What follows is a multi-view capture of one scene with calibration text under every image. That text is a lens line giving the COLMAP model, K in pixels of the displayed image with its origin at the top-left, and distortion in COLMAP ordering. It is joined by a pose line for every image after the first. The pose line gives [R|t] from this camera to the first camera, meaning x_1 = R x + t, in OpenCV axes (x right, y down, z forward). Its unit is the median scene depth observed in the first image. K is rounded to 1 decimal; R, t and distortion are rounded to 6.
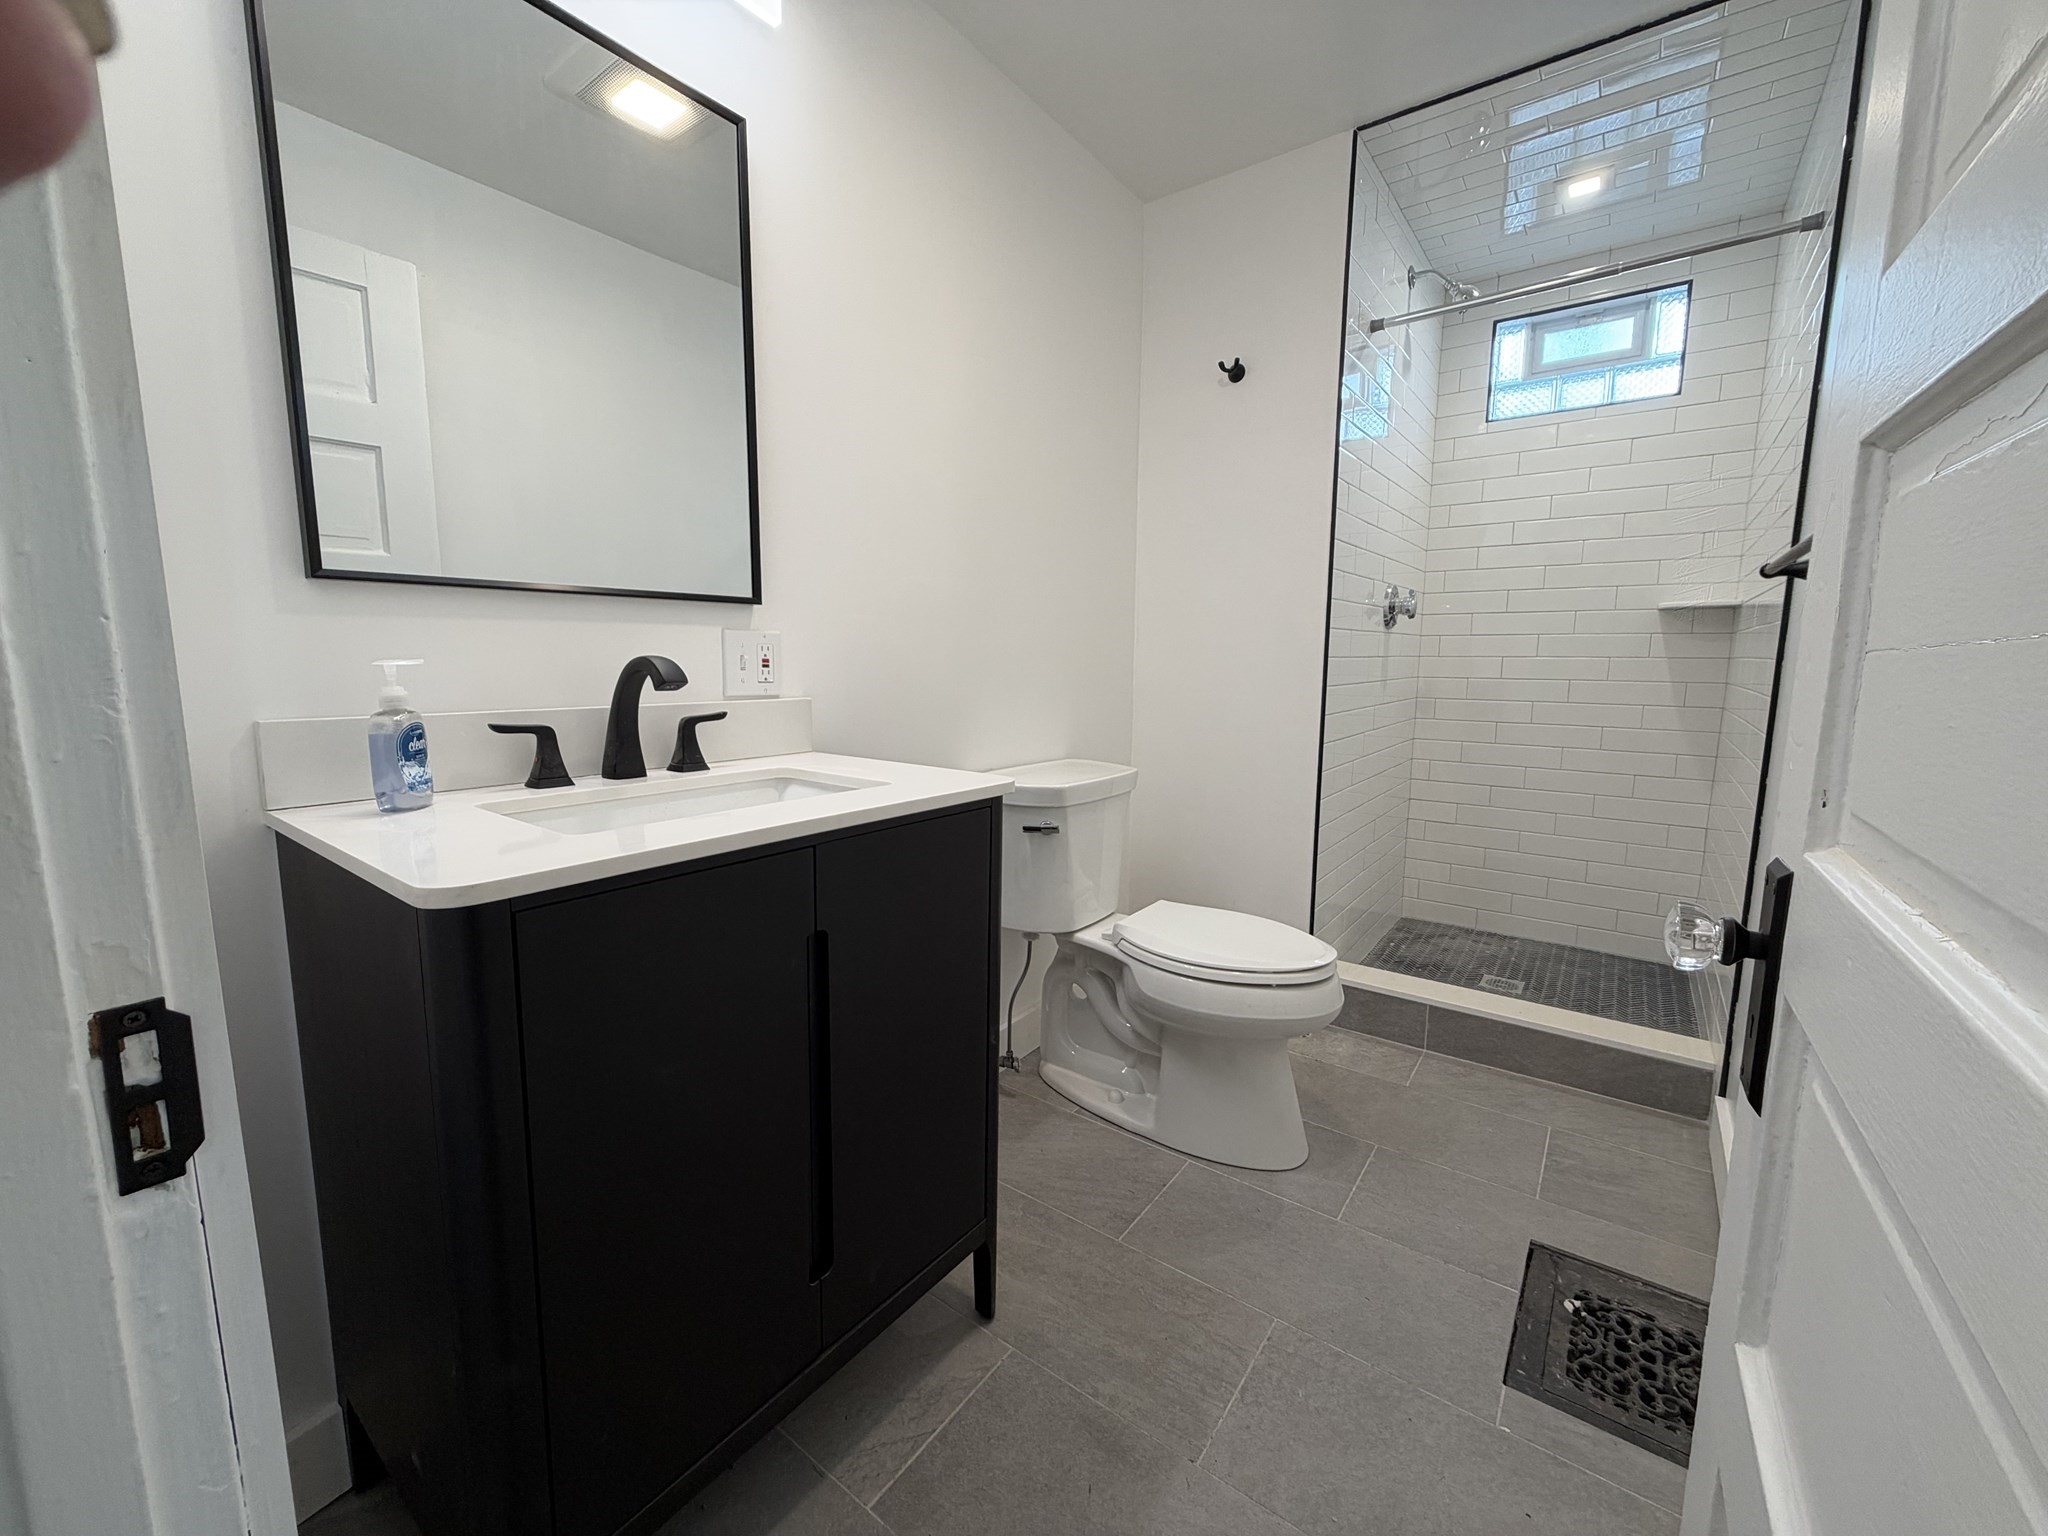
lens RADIAL K [[809.8, 0, 1021.4], [0, 809.8, 764.6], [0, 0, 1]] dist [0.000569, -0.000063]
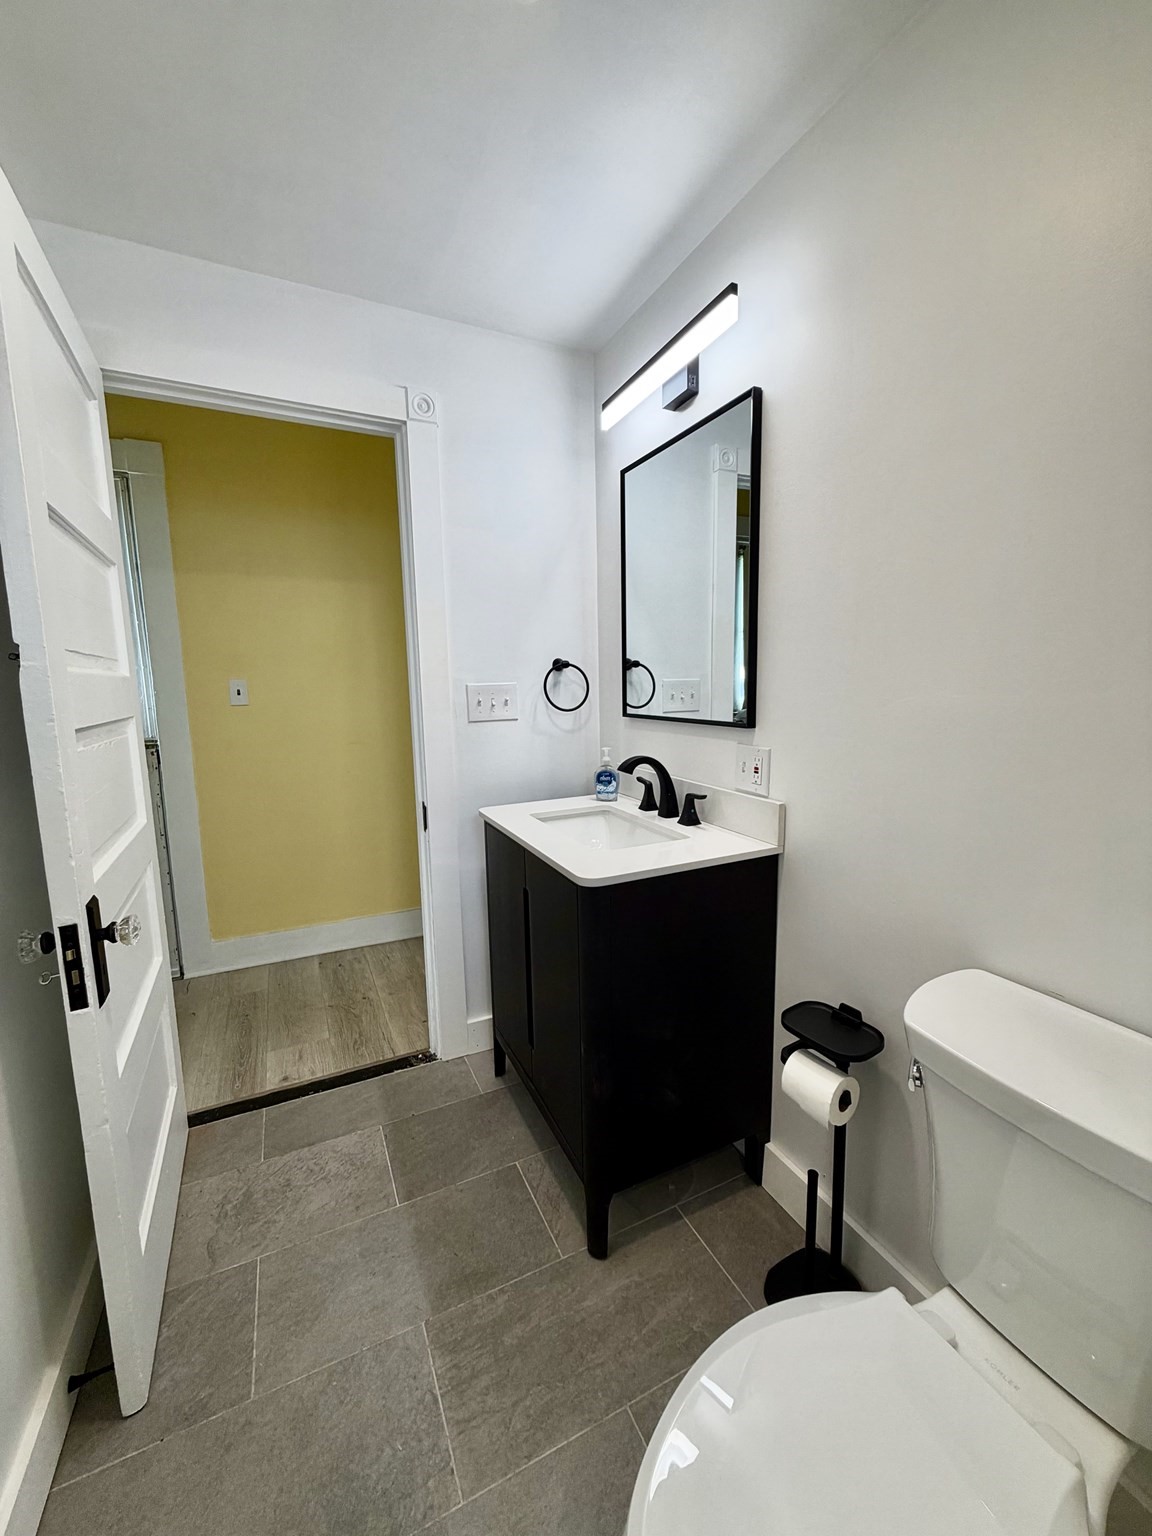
lens RADIAL K [[607.3, 0, 576.1], [0, 607.3, 765.6], [0, 0, 1]] dist [0.000569, -0.000063]
pose [[-0.462759, 0.121552, -0.878111, 0.818042], [-0.111037, 0.974806, 0.193453, -0.336728], [0.879502, 0.187025, -0.437604, 1.336027]]
